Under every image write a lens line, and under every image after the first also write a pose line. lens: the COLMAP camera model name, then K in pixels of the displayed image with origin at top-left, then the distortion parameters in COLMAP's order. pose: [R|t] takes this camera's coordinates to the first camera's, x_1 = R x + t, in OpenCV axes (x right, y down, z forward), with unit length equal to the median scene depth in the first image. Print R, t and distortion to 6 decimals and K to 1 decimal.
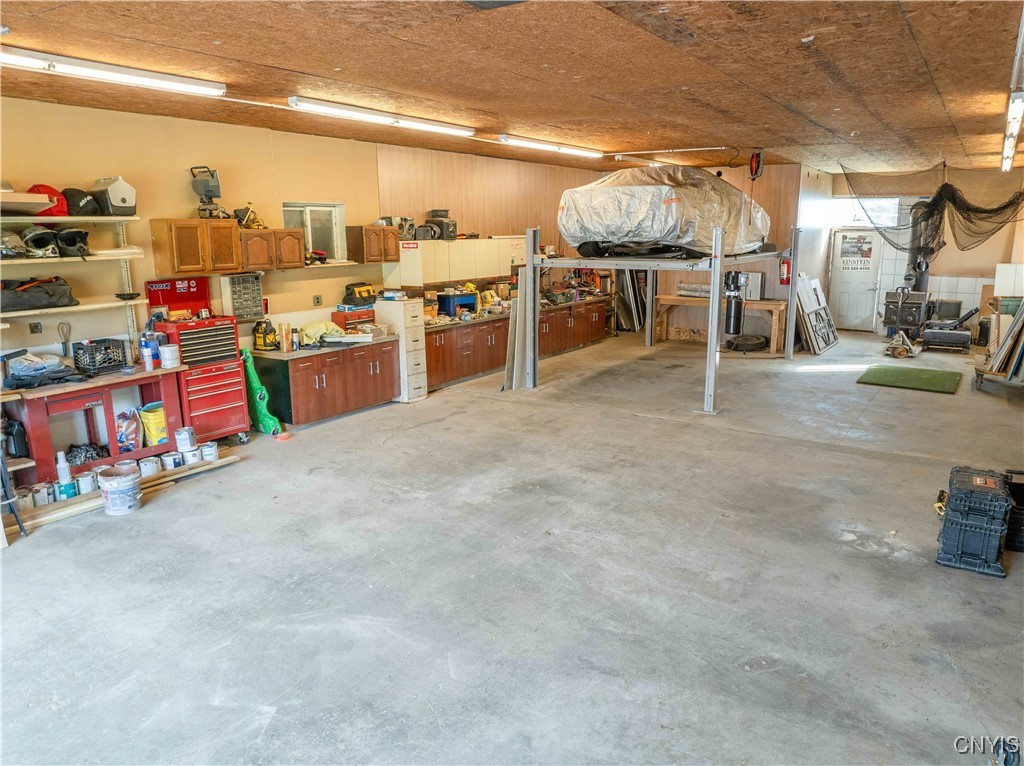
lens RADIAL K [[712.6, 0, 512.0], [0, 712.6, 383.0], [0, 0, 1]] dist [-0.010735, -0.042789]
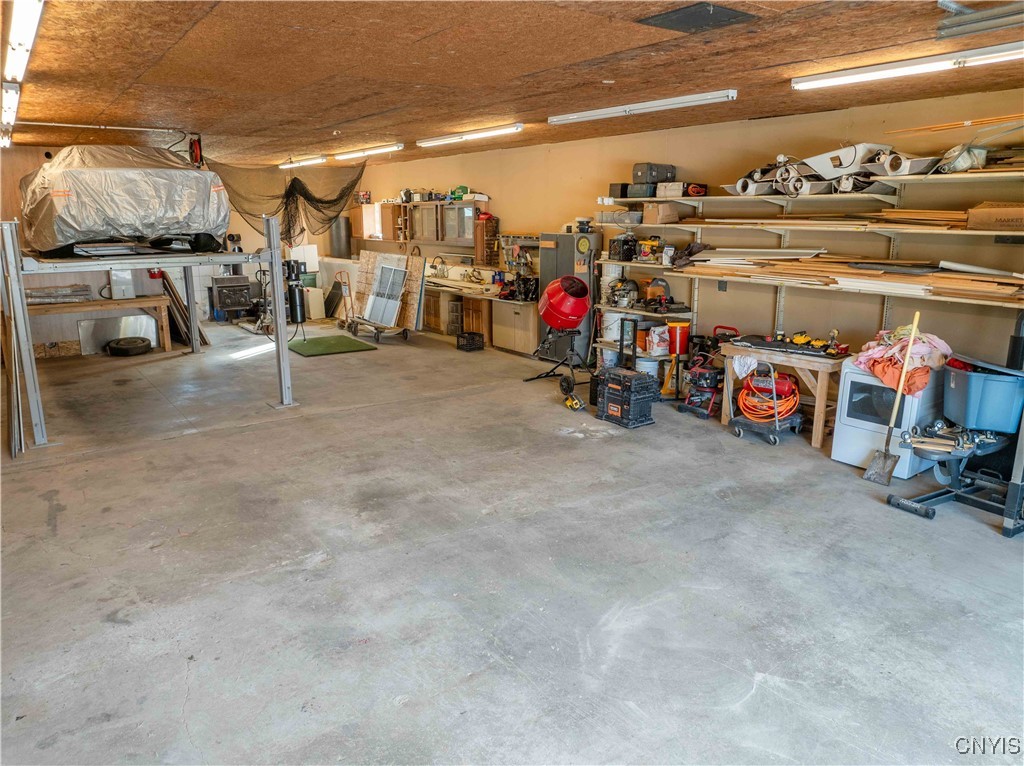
lens RADIAL K [[712.6, 0, 512.0], [0, 712.6, 383.0], [0, 0, 1]] dist [-0.010735, -0.042789]
pose [[0.358064, -0.210520, 0.909654, -0.752576], [0.199023, 0.969069, 0.145929, -0.105704], [-0.912239, 0.128790, 0.388887, 0.488338]]
